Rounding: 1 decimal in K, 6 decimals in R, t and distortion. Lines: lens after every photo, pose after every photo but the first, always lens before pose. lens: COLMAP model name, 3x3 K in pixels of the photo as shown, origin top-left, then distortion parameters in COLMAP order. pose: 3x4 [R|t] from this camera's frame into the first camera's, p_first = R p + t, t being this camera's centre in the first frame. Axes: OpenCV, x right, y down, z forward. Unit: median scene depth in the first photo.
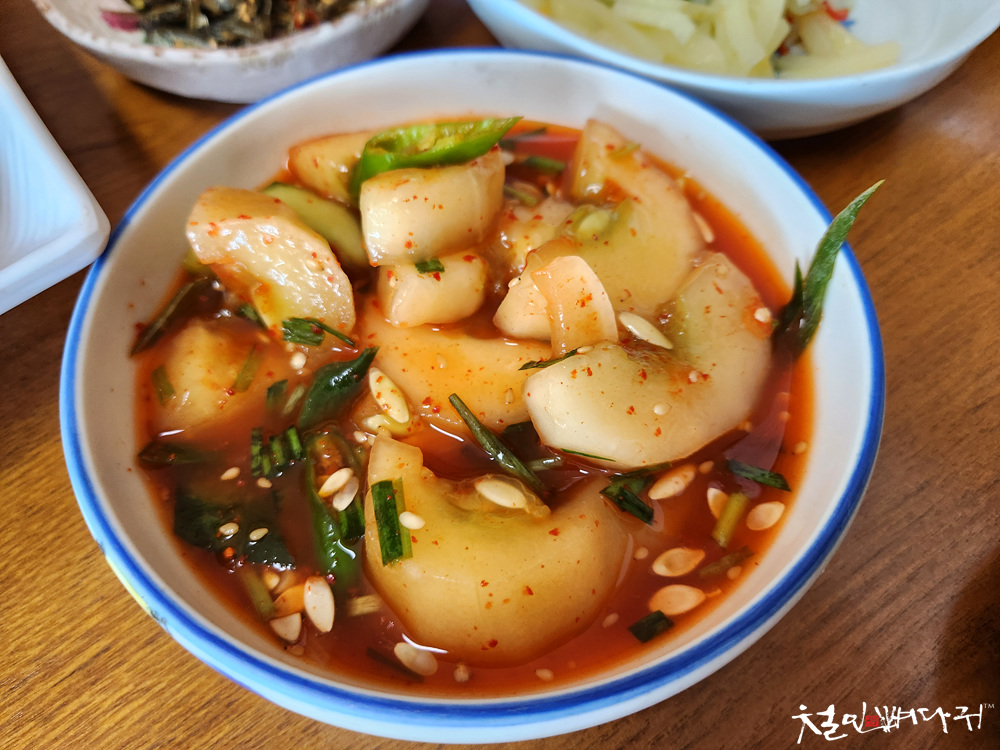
lens RADIAL K [[693.5, 0, 500.0], [0, 693.5, 375.0], [0, 0, 1]] dist [-0.009841, -0.001370]
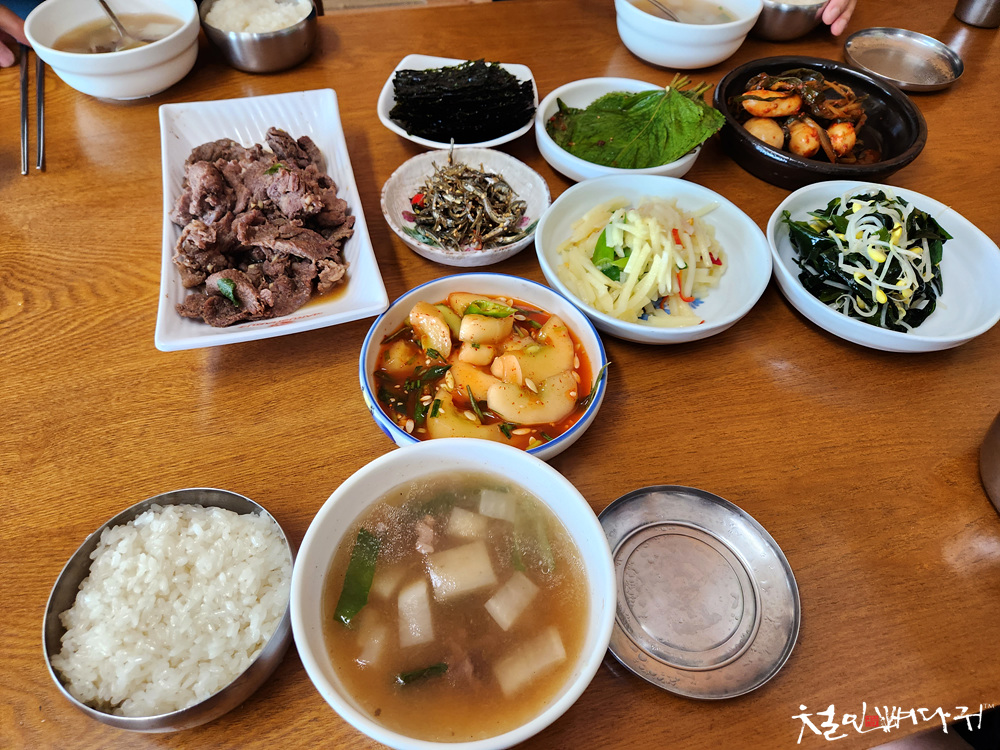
lens RADIAL K [[603.8, 0, 500.0], [0, 603.8, 375.0], [0, 0, 1]] dist [0.000978, 0.000687]
pose [[0.934081, 0.307286, -0.181846, 0.544790], [-0.328054, 0.939636, -0.097291, 0.200548], [0.140973, 0.150533, 0.978502, -1.666682]]
